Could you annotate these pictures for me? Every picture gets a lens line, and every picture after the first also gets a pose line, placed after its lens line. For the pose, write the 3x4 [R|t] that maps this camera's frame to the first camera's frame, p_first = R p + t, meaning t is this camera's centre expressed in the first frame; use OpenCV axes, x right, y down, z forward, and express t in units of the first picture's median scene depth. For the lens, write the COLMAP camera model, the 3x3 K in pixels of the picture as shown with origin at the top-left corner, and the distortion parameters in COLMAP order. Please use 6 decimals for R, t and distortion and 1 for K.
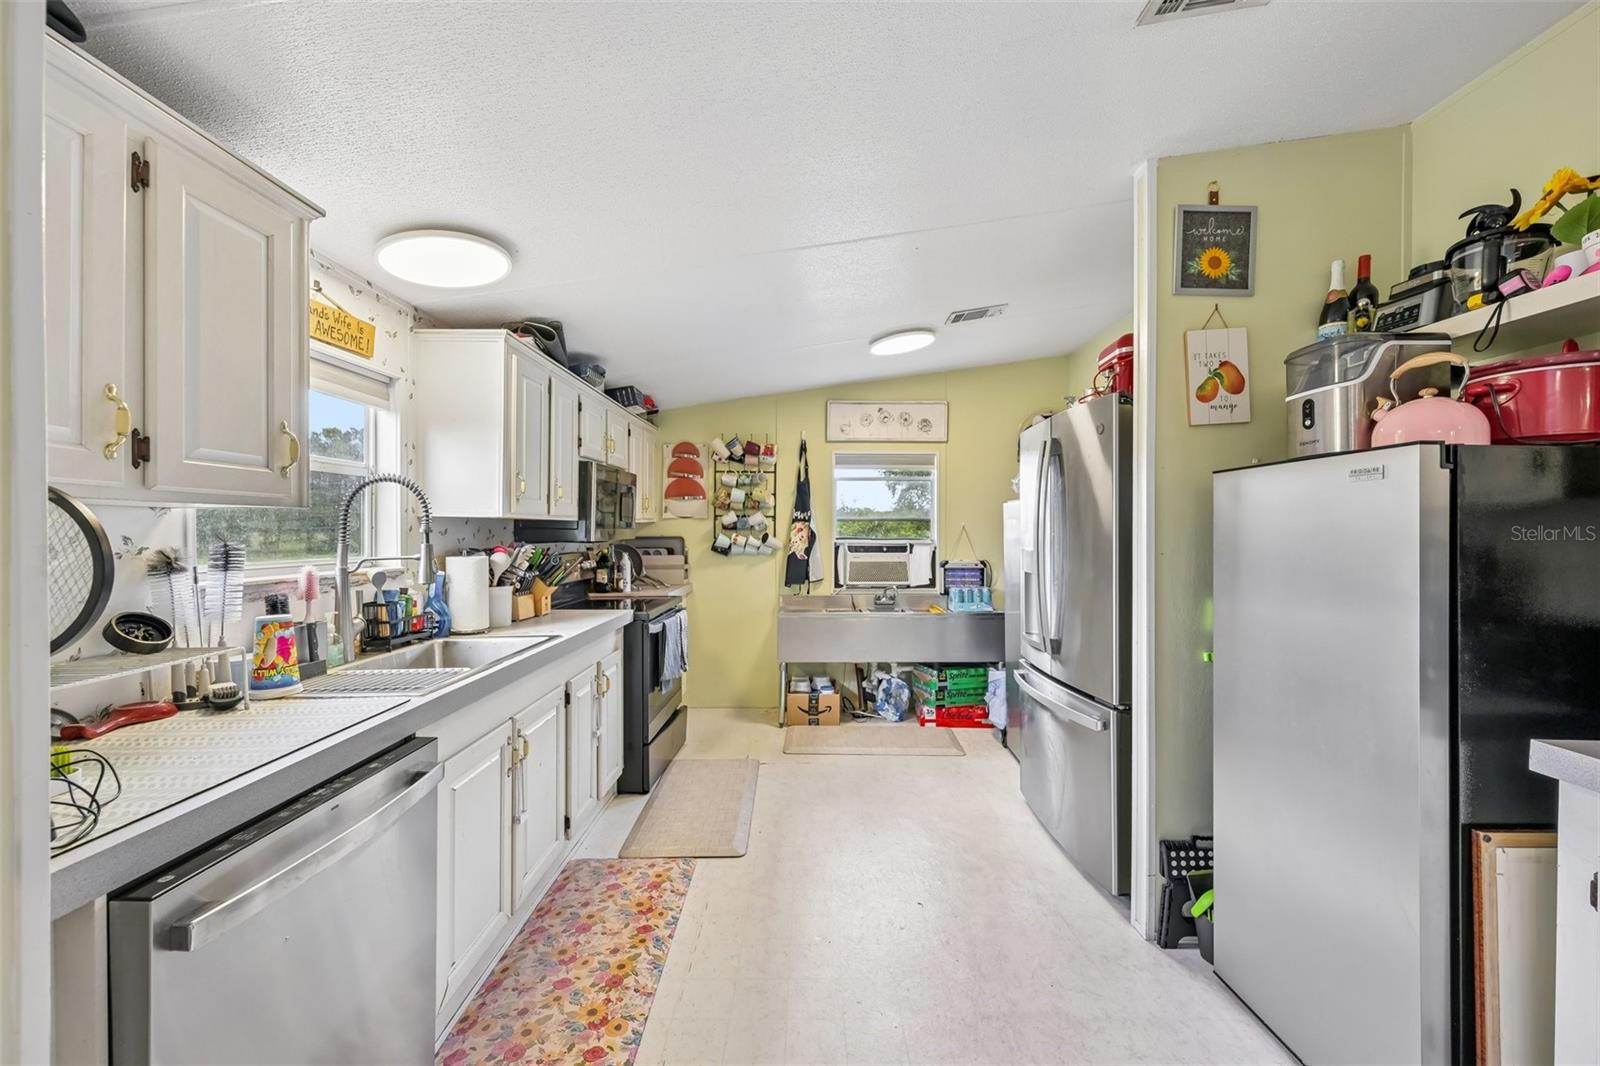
lens RADIAL K [[631.1, 0, 800.0], [0, 631.1, 533.0], [0, 0, 1]] dist [0.000673, 0.000324]
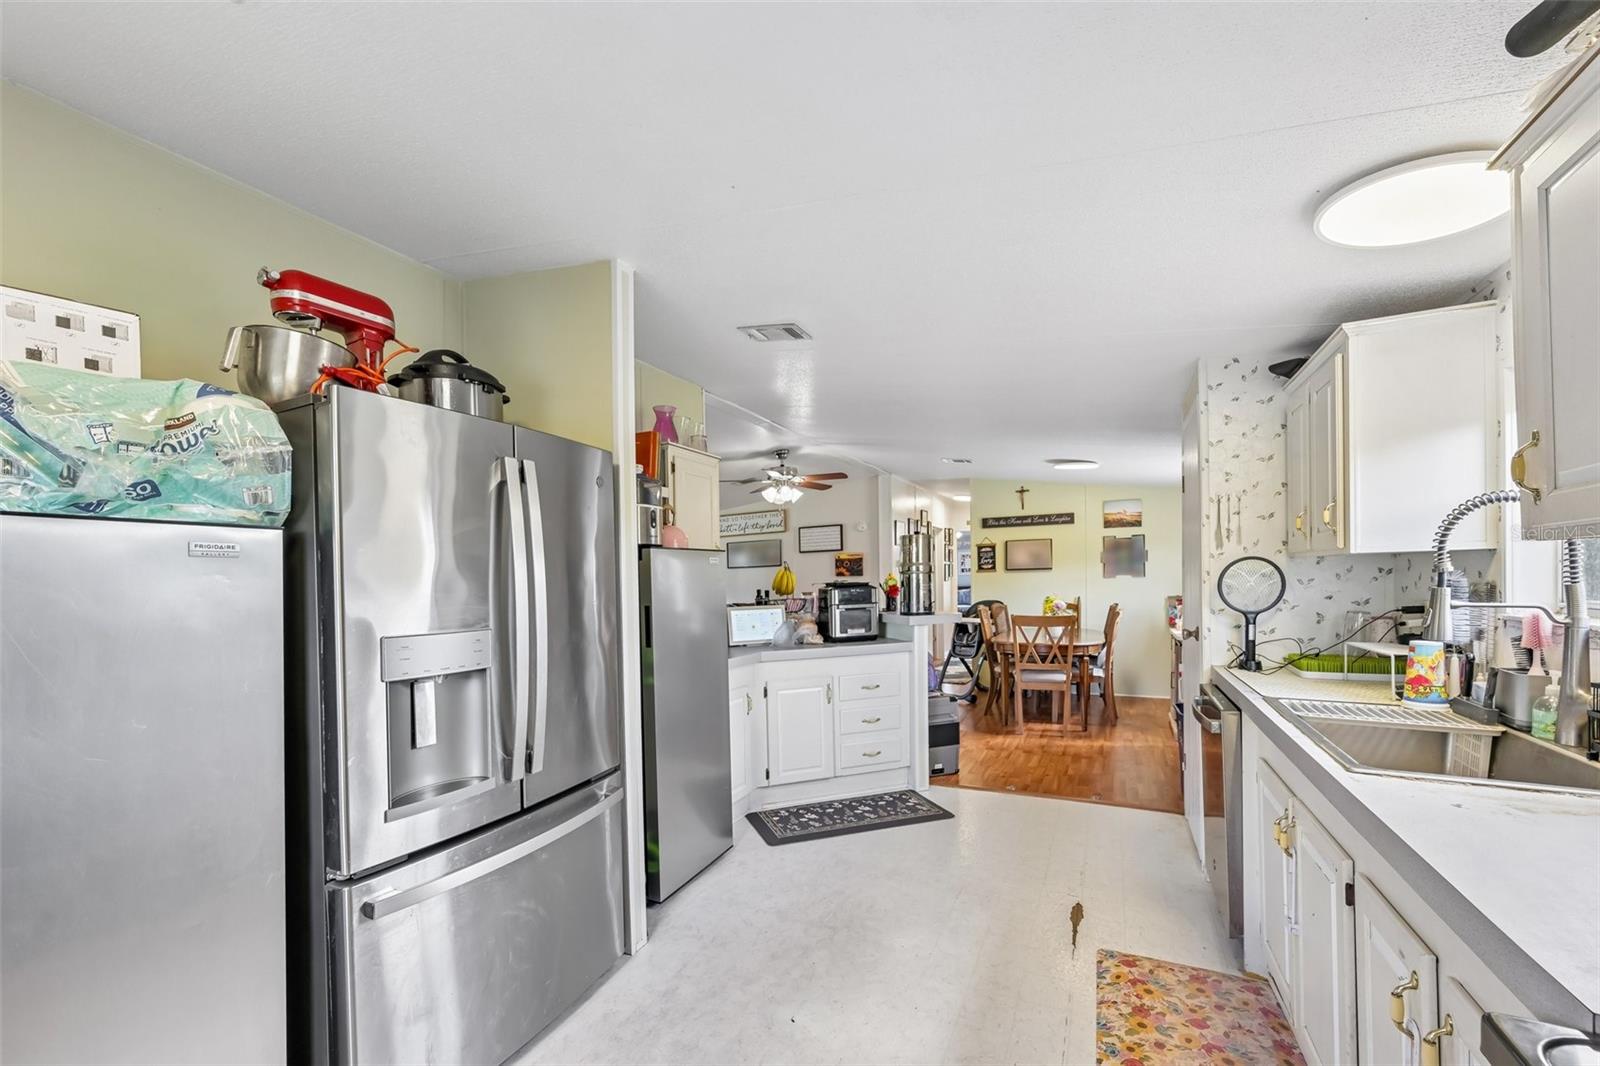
lens RADIAL K [[639.9, 0, 799.3], [0, 639.9, 605.3], [0, 0, 1]] dist [-0.000443, -0.000021]
pose [[-0.906122, 0.010137, 0.422895, -0.232955], [0.033309, 0.998319, 0.047440, -0.022854], [-0.421703, 0.057073, -0.904936, 2.121818]]
